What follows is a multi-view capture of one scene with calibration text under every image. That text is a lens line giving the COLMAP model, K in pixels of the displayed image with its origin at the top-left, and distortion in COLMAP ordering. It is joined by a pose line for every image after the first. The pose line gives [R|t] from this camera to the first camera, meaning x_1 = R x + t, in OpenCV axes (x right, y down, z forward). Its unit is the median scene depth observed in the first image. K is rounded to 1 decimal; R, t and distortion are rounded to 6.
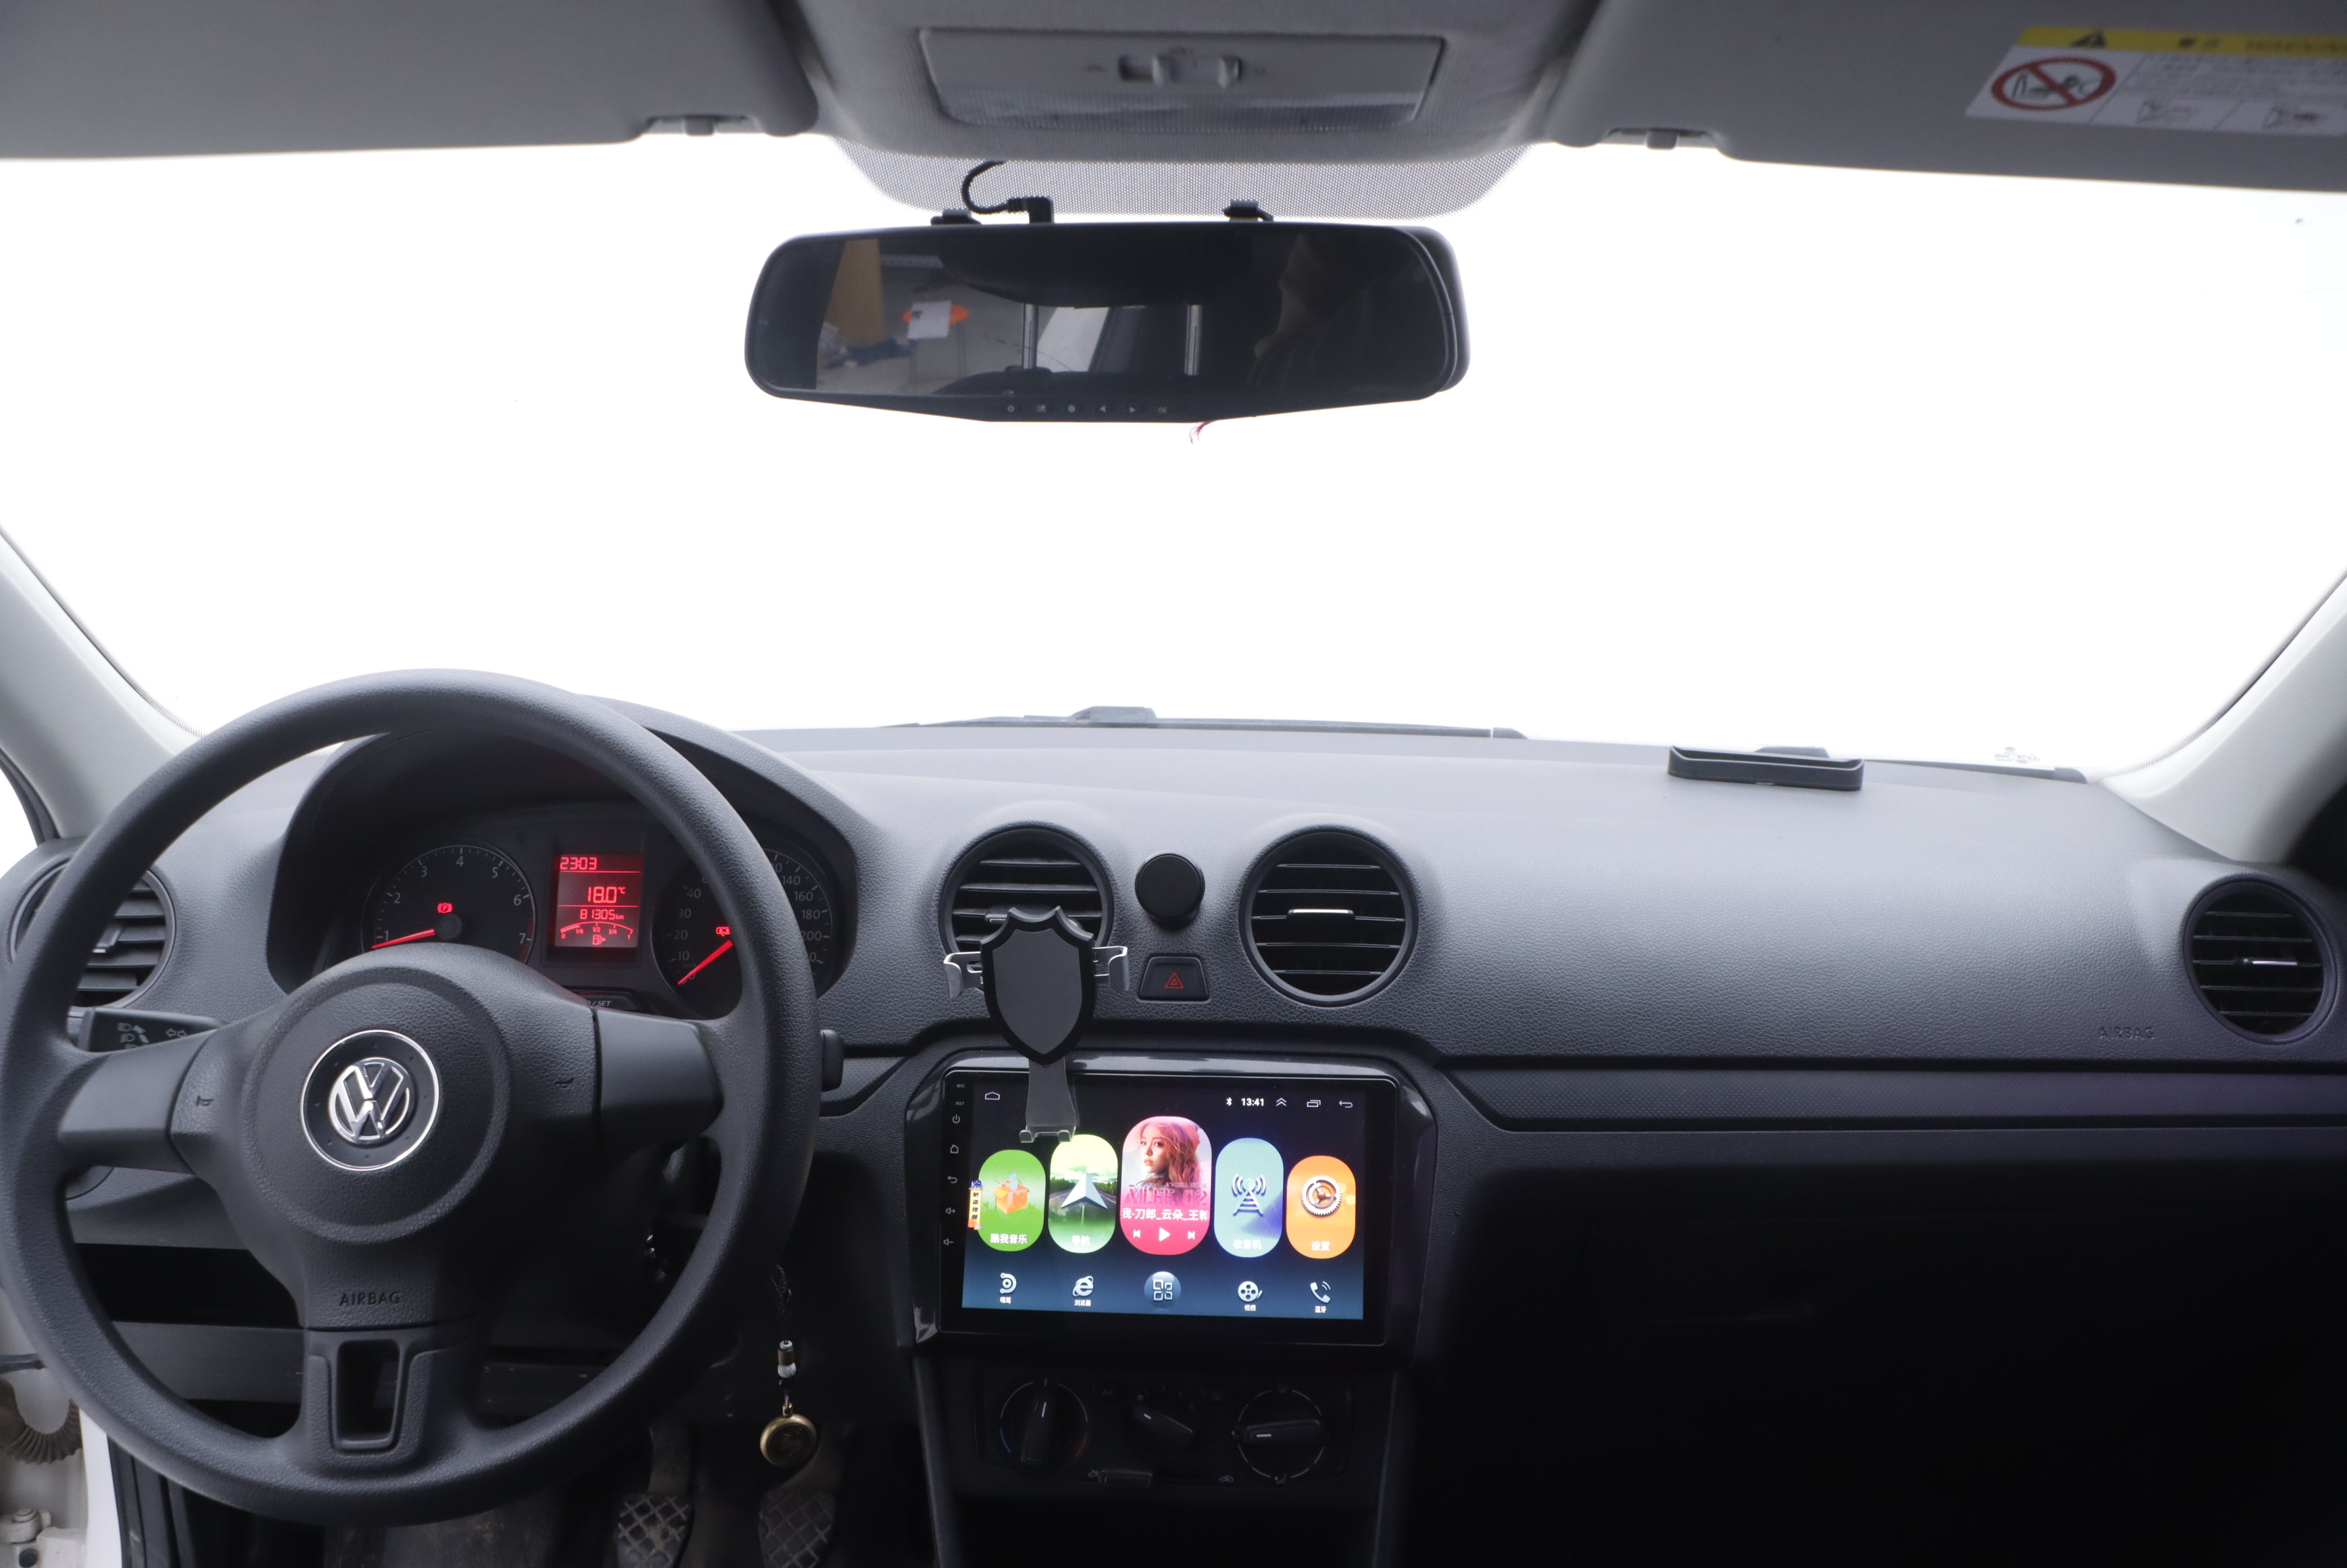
lens RADIAL K [[1908.7, 0, 1181.2], [0, 1908.7, 802.6], [0, 0, 1]] dist [-0.192992, 0.150184]
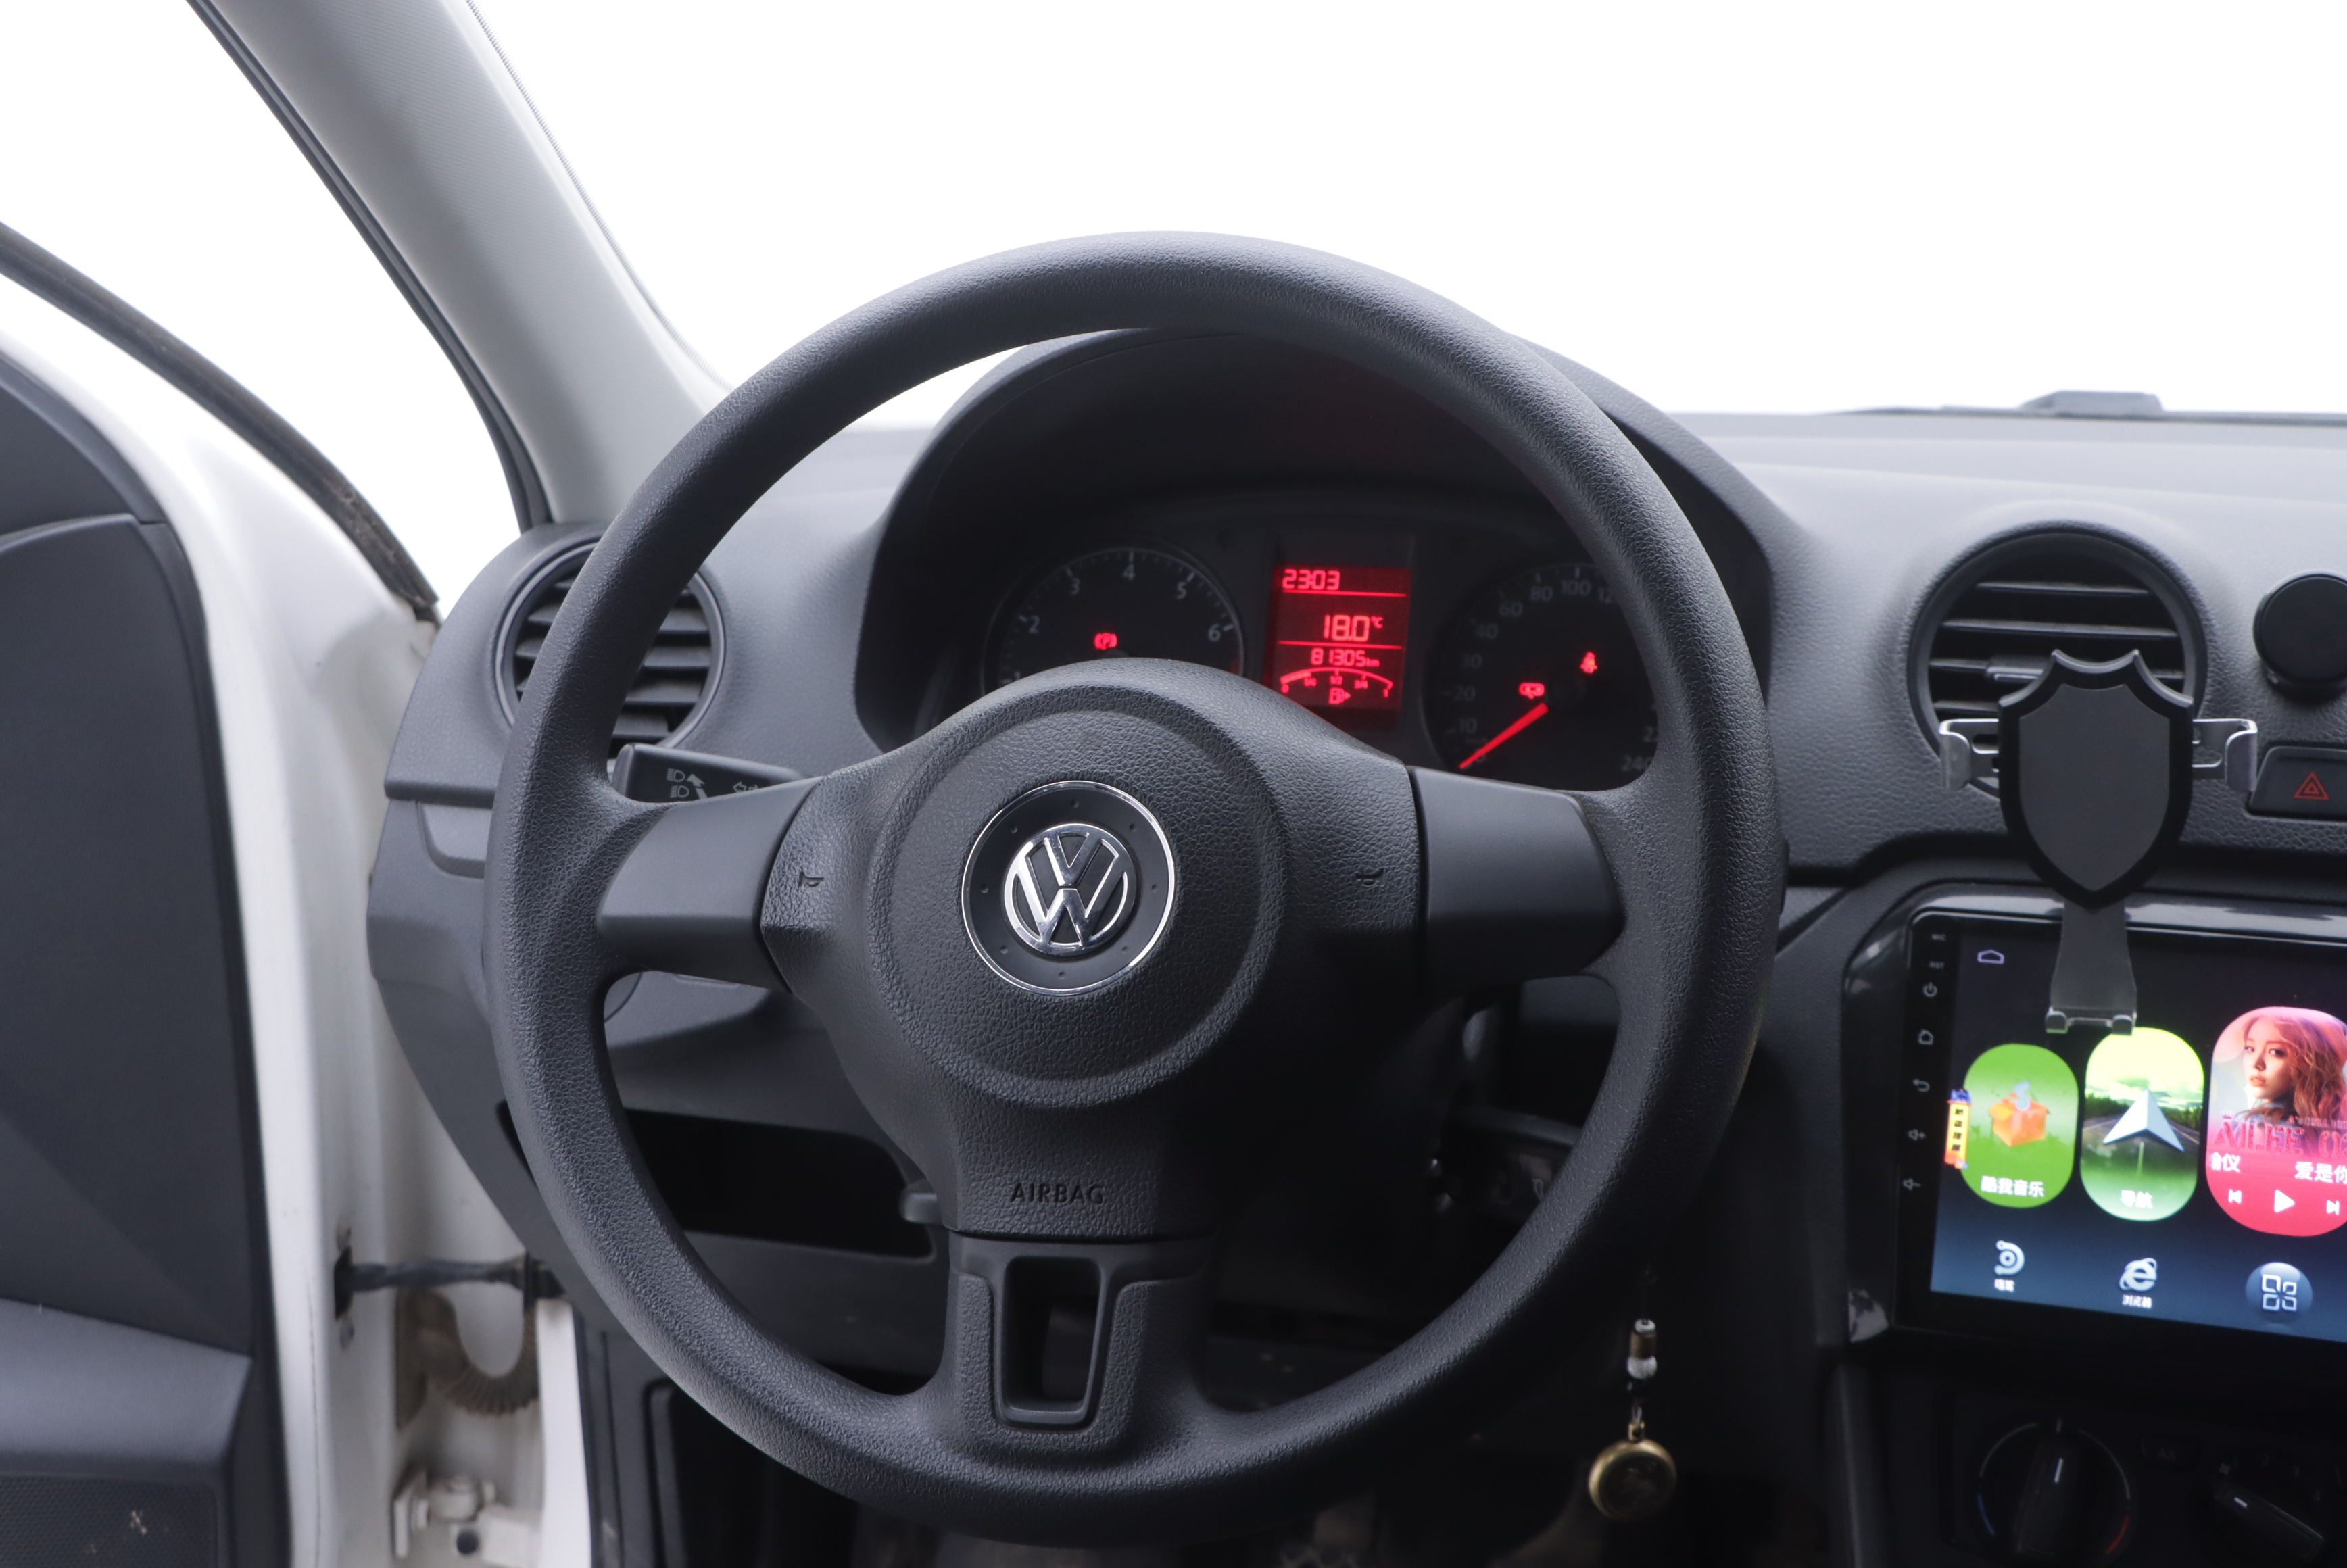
lens RADIAL K [[2688.8, 0, 1179.6], [0, 2688.8, 807.7], [0, 0, 1]] dist [-0.098228, 0.287326]
pose [[0.960457, 0.052701, -0.273396, -0.119973], [-0.033941, 0.996761, 0.072904, 0.051933], [0.276353, -0.060742, 0.959135, 0.090798]]
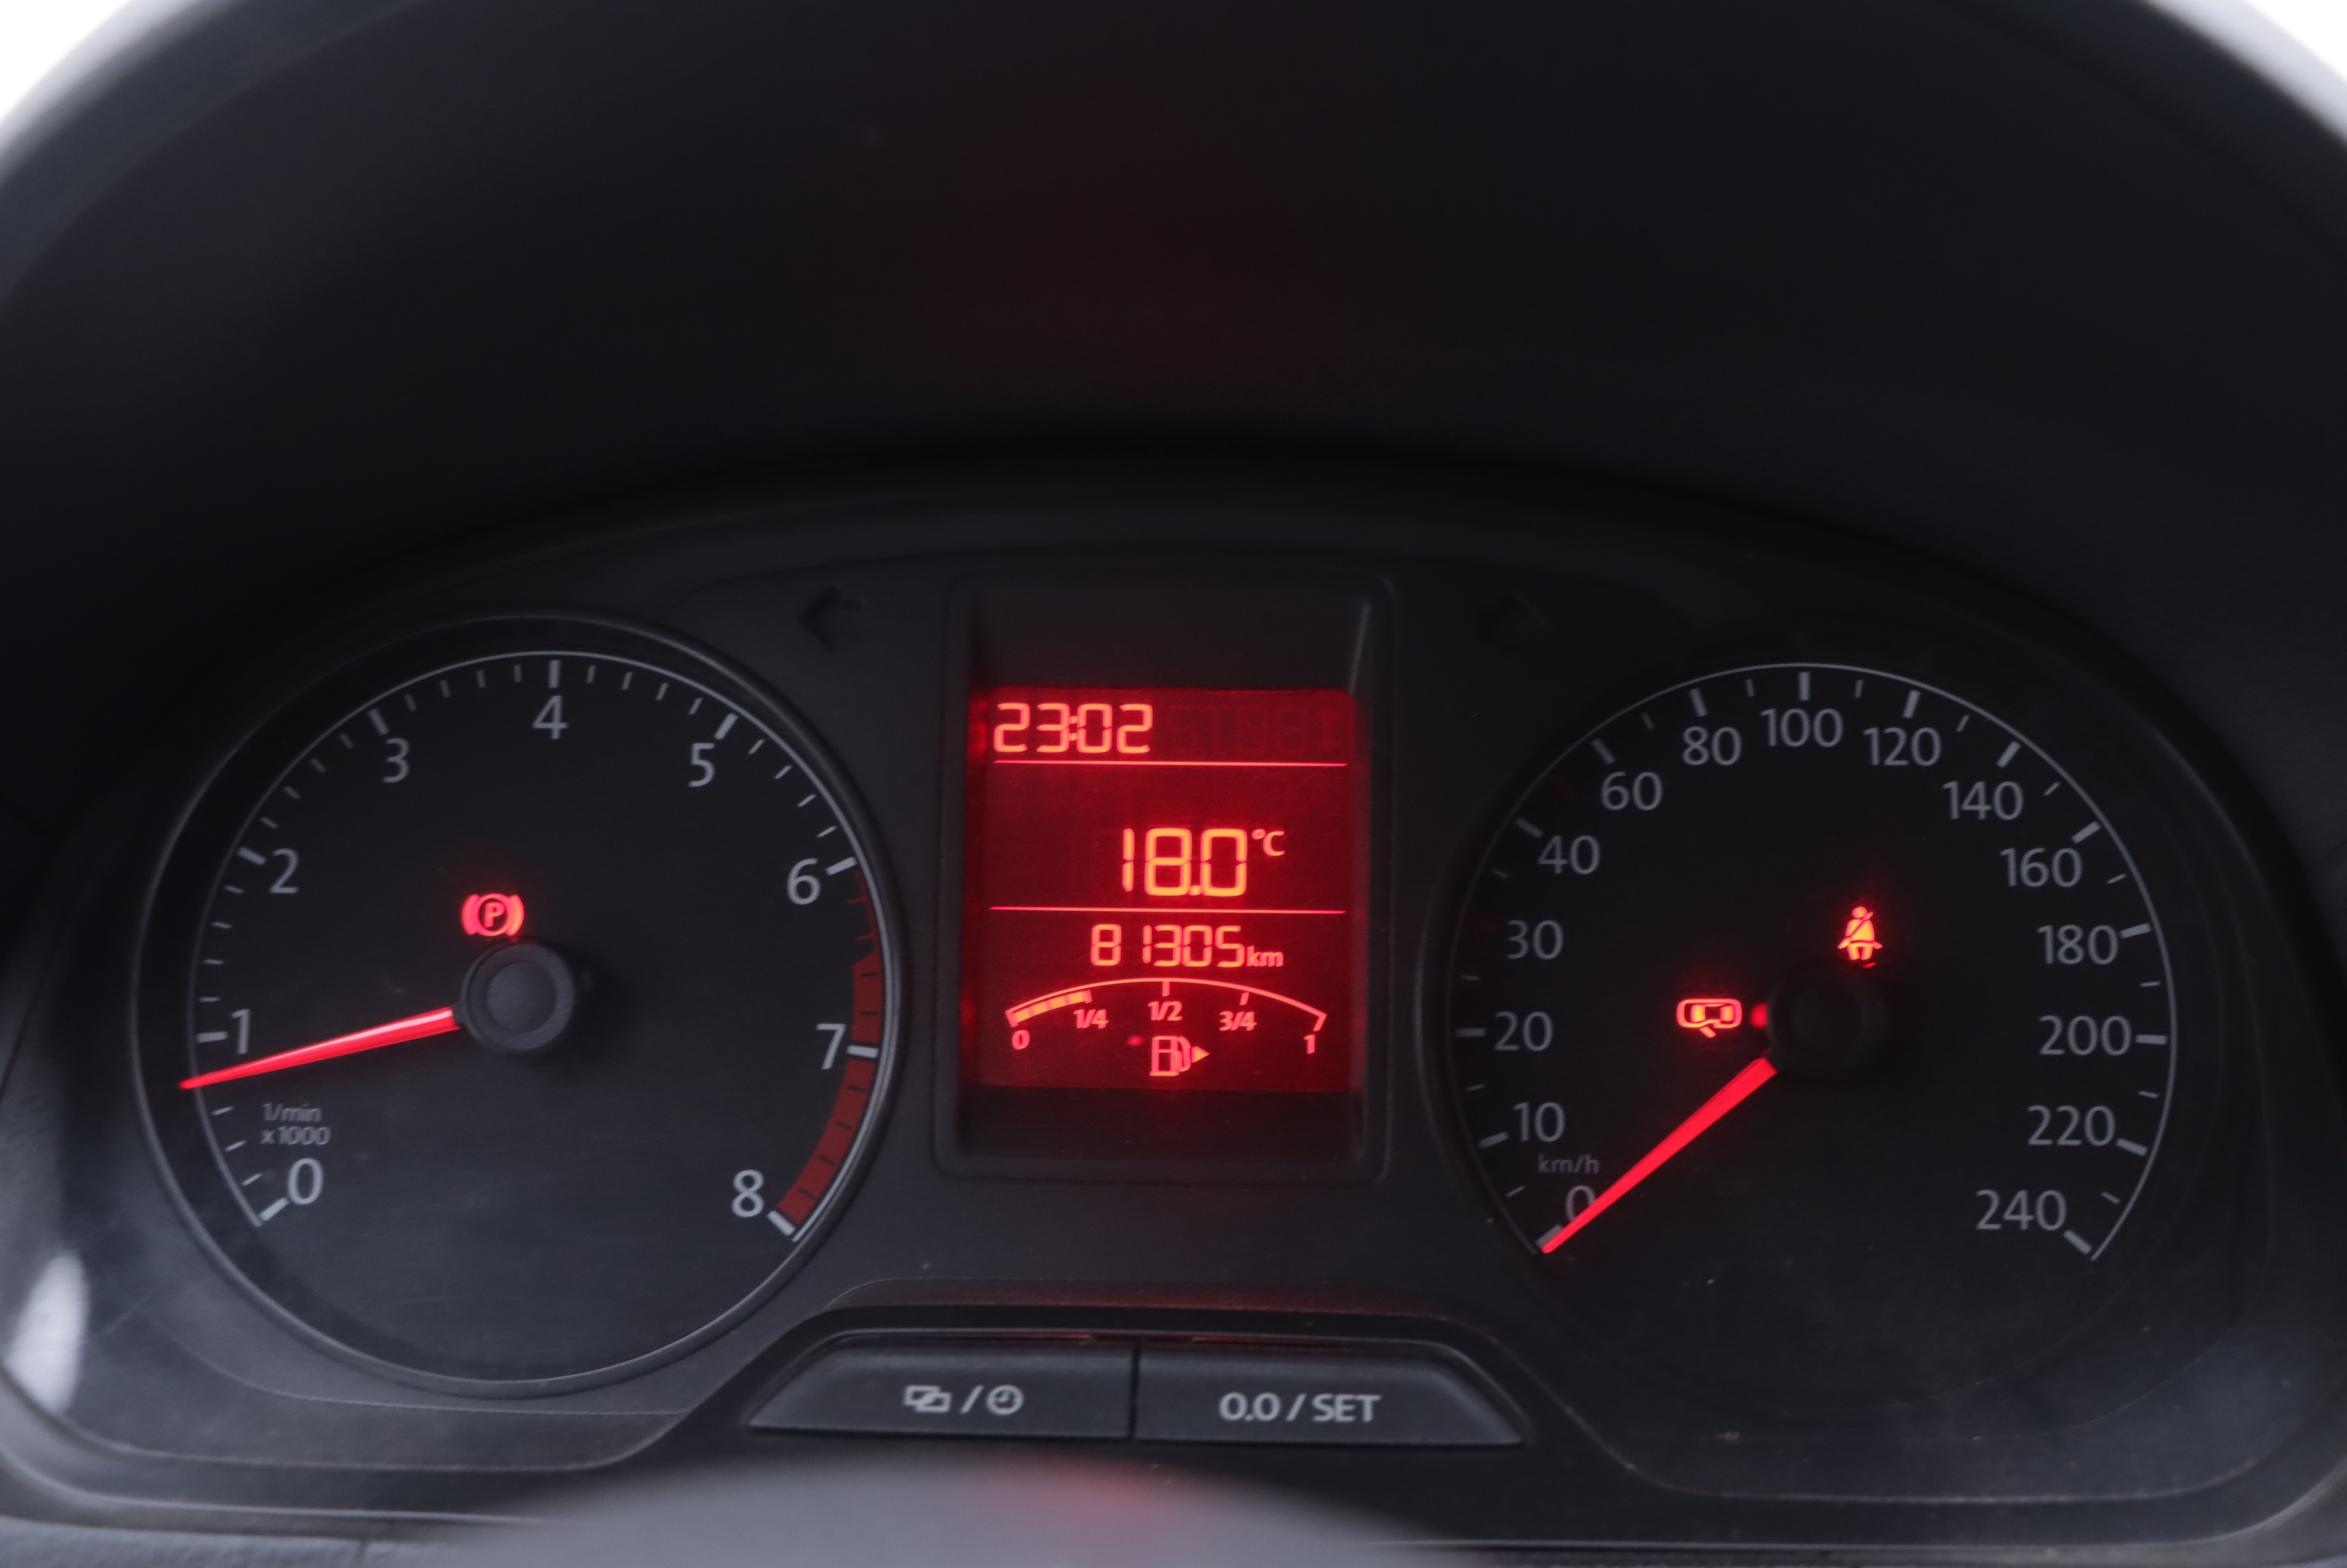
lens RADIAL K [[2688.8, 0, 1179.6], [0, 2688.8, 807.7], [0, 0, 1]] dist [-0.098228, 0.287326]
pose [[0.999089, 0.006291, -0.042200, -0.338660], [-0.002849, 0.996699, 0.081132, 0.017316], [0.042571, -0.080938, 0.995810, 0.763943]]
